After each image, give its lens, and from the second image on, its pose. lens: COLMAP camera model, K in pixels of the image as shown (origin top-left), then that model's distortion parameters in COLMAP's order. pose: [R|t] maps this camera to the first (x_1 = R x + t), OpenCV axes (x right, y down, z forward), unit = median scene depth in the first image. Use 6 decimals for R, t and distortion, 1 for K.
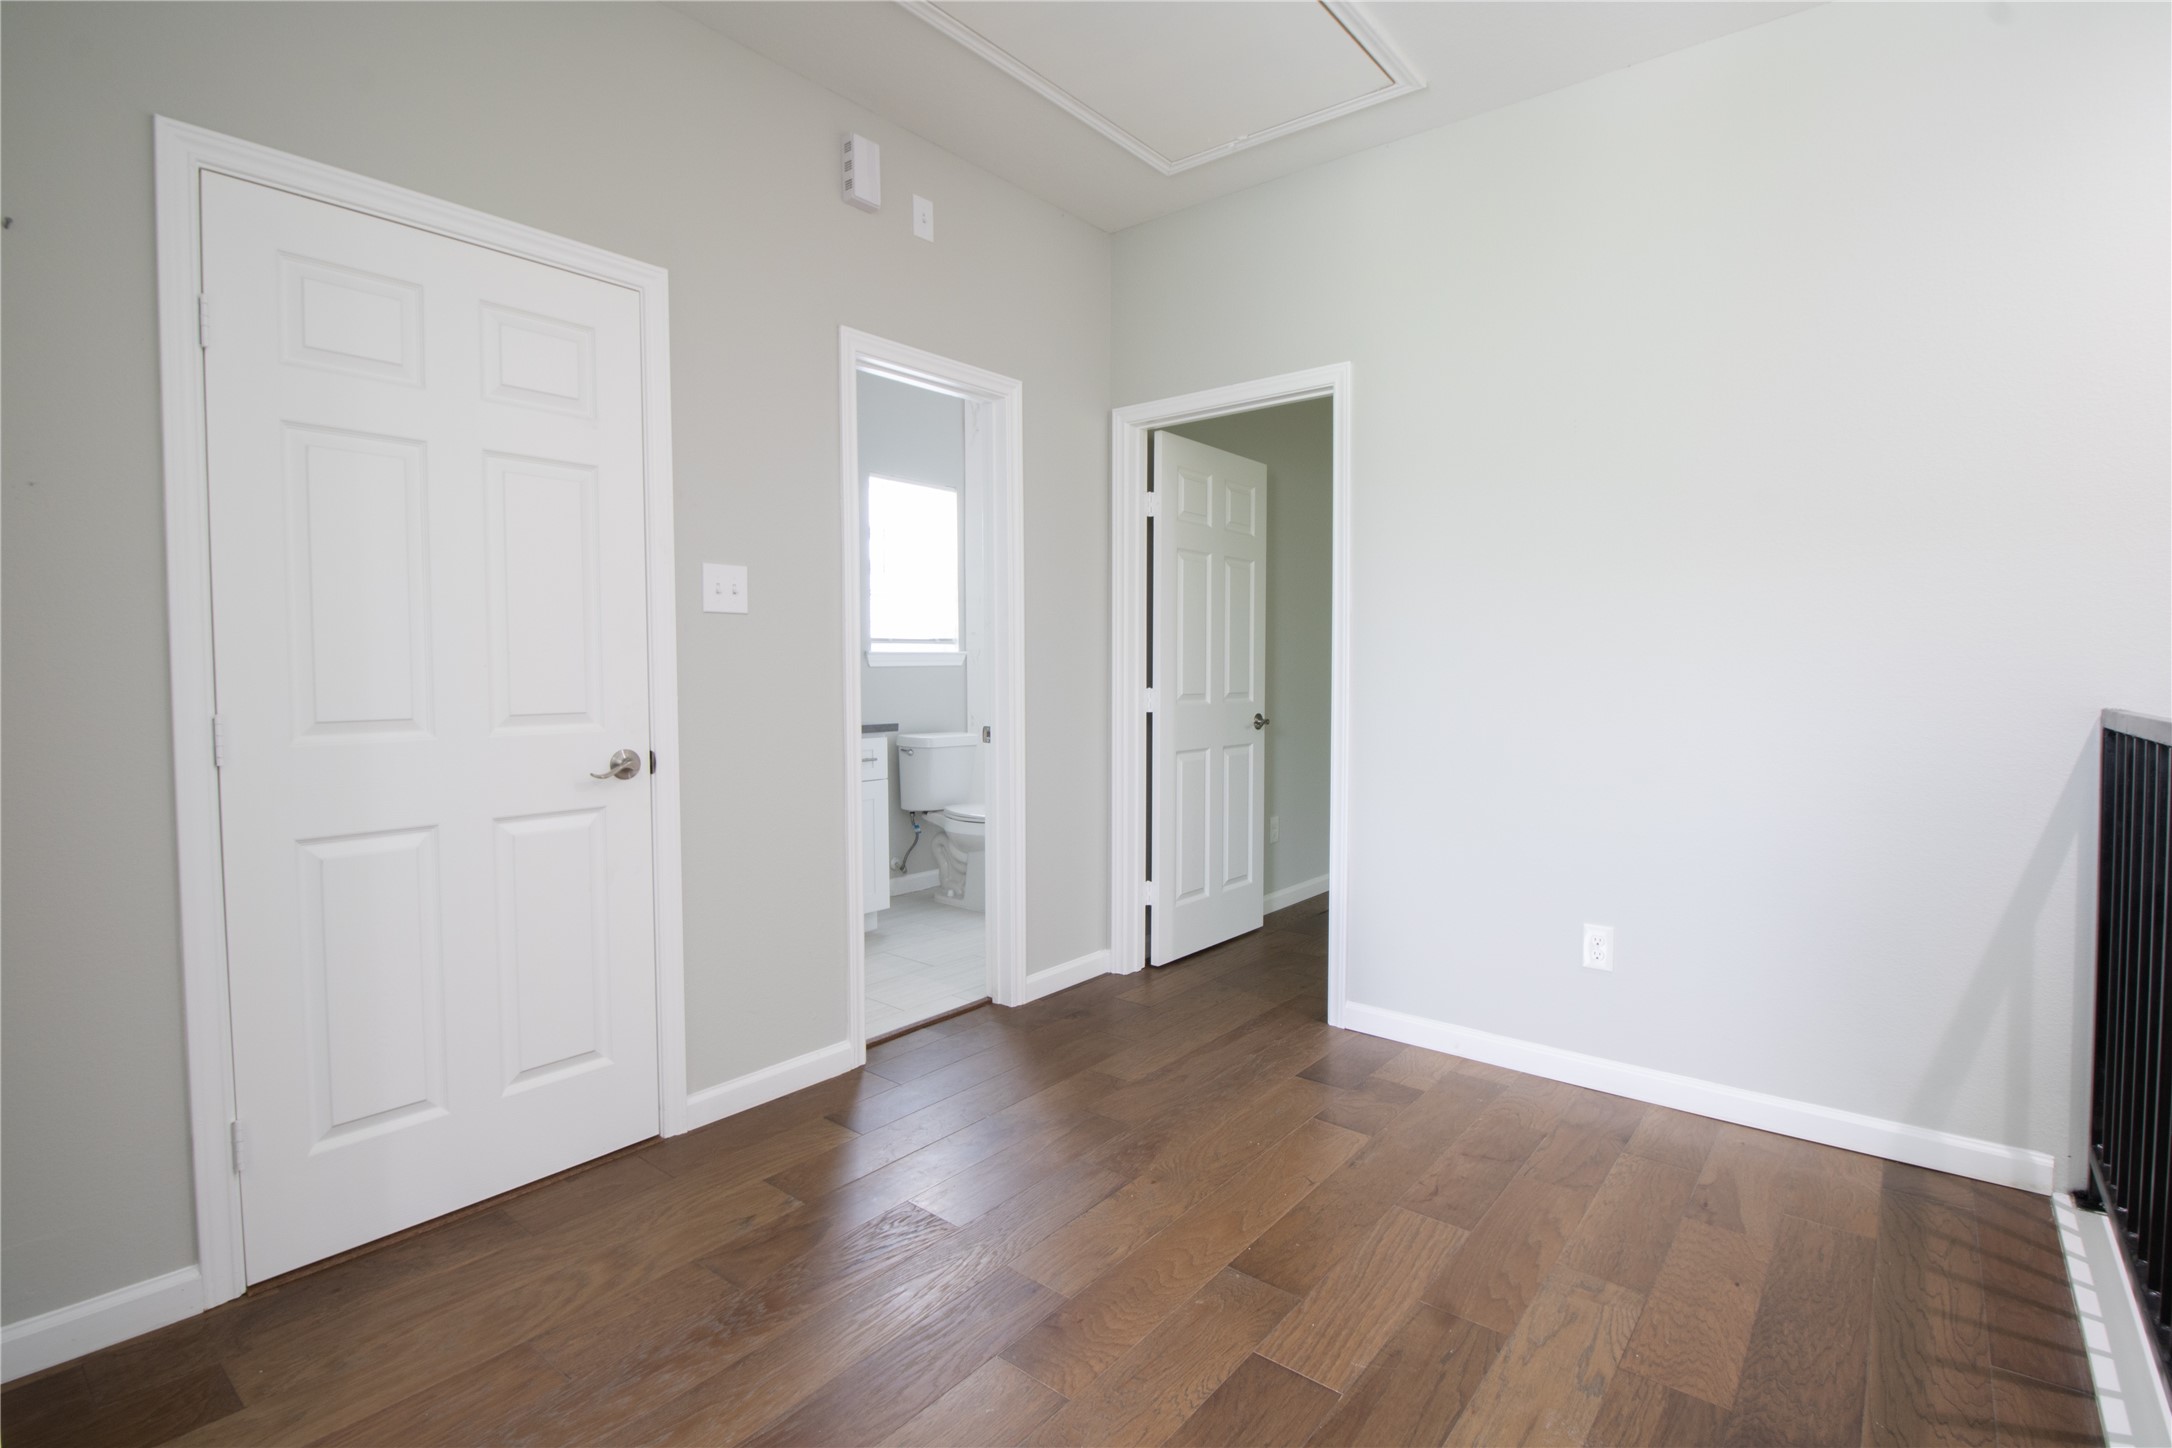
lens RADIAL K [[1013.0, 0, 1095.8], [0, 1013.0, 703.1], [0, 0, 1]] dist [-0.000176, -0.009936]
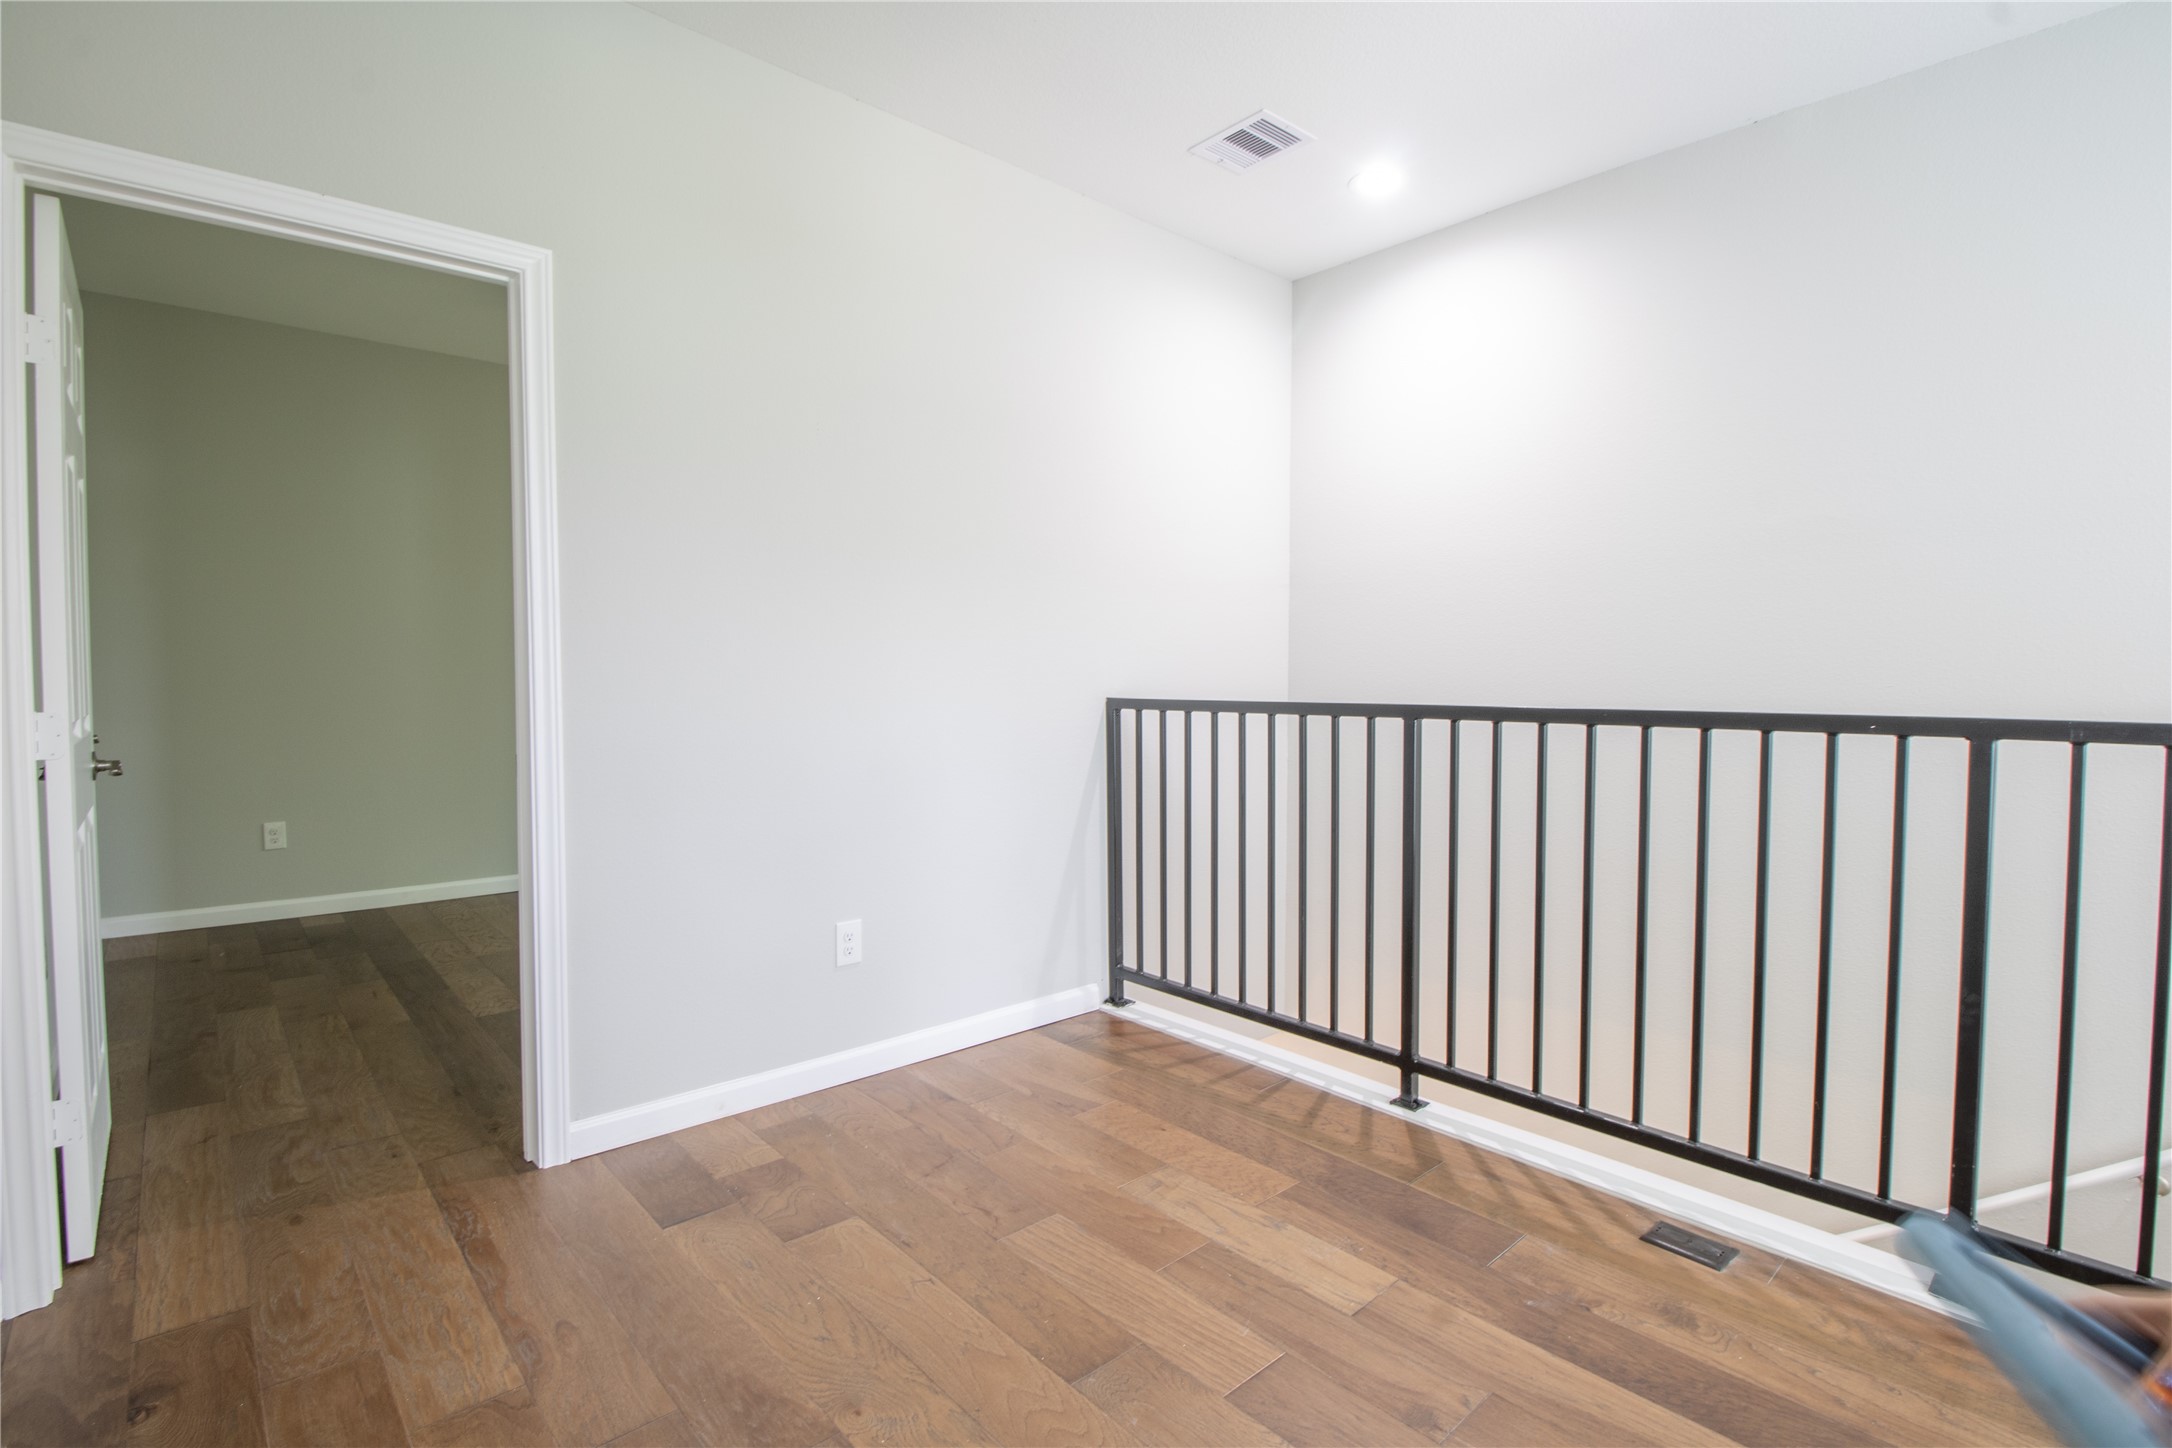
lens RADIAL K [[1013.0, 0, 1095.8], [0, 1013.0, 703.1], [0, 0, 1]] dist [-0.000176, -0.009936]
pose [[0.160953, -0.026936, 0.986594, -0.582975], [0.030159, 0.999295, 0.022363, -0.021959], [-0.986501, 0.026155, 0.161652, 0.713518]]
